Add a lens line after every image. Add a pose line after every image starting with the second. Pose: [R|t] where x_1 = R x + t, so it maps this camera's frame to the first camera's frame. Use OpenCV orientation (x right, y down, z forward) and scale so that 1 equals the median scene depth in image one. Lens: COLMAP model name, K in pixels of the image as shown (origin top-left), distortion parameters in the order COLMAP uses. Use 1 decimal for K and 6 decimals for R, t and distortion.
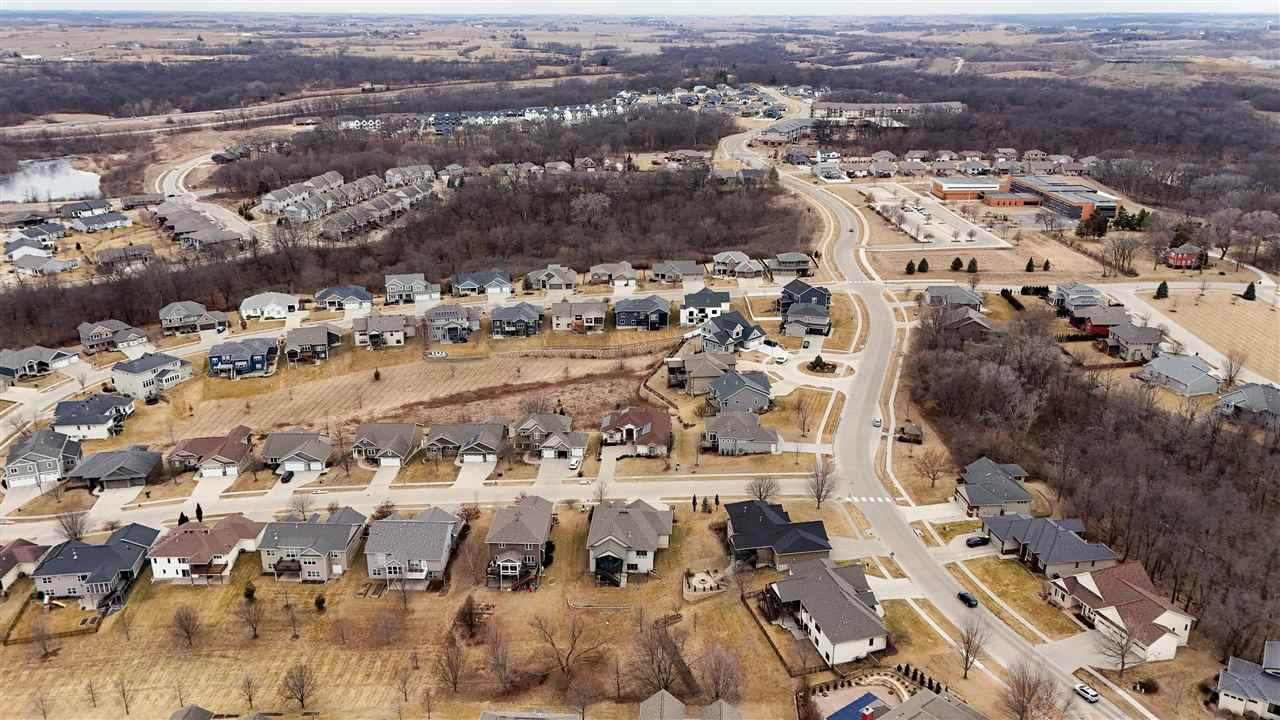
lens RADIAL K [[955.6, 0, 640.0], [0, 955.6, 360.0], [0, 0, 1]] dist [0.004219, 0.002209]
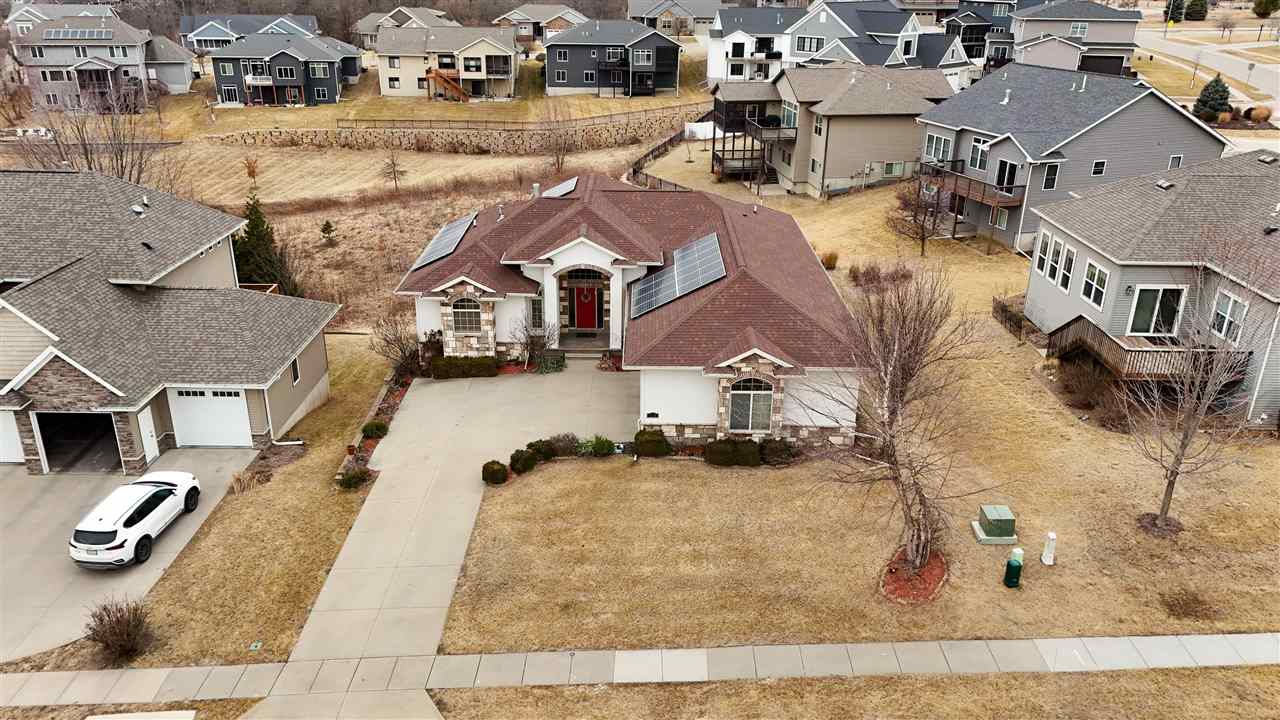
lens RADIAL K [[955.6, 0, 640.0], [0, 955.6, 360.0], [0, 0, 1]] dist [0.004219, 0.002209]
pose [[0.998655, -0.007322, 0.051319, -0.007320], [0.004658, 0.998644, 0.051846, 0.059058], [-0.051629, -0.051537, 0.997336, 0.630690]]
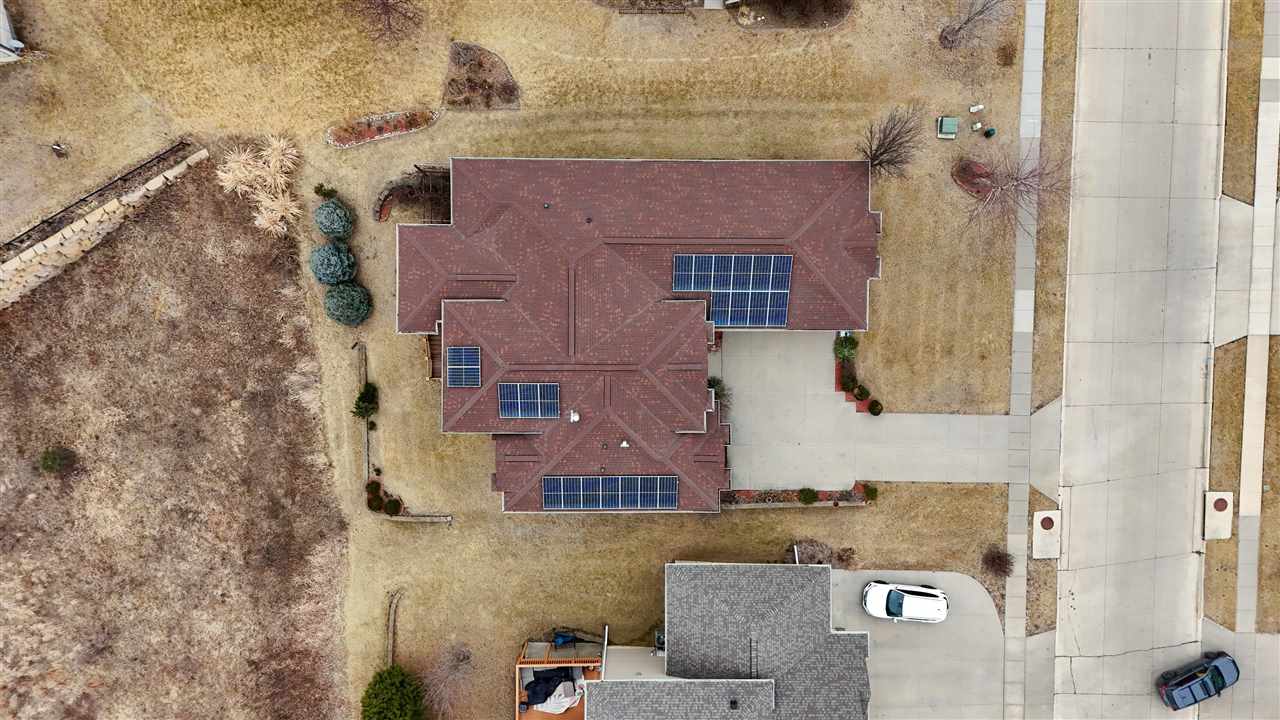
lens RADIAL K [[955.6, 0, 640.0], [0, 955.6, 360.0], [0, 0, 1]] dist [0.004219, 0.002209]
pose [[-0.048448, -0.998519, -0.024754, -0.003278], [0.317731, -0.038902, 0.947383, -0.086537], [-0.946942, 0.038034, 0.319145, 0.711851]]
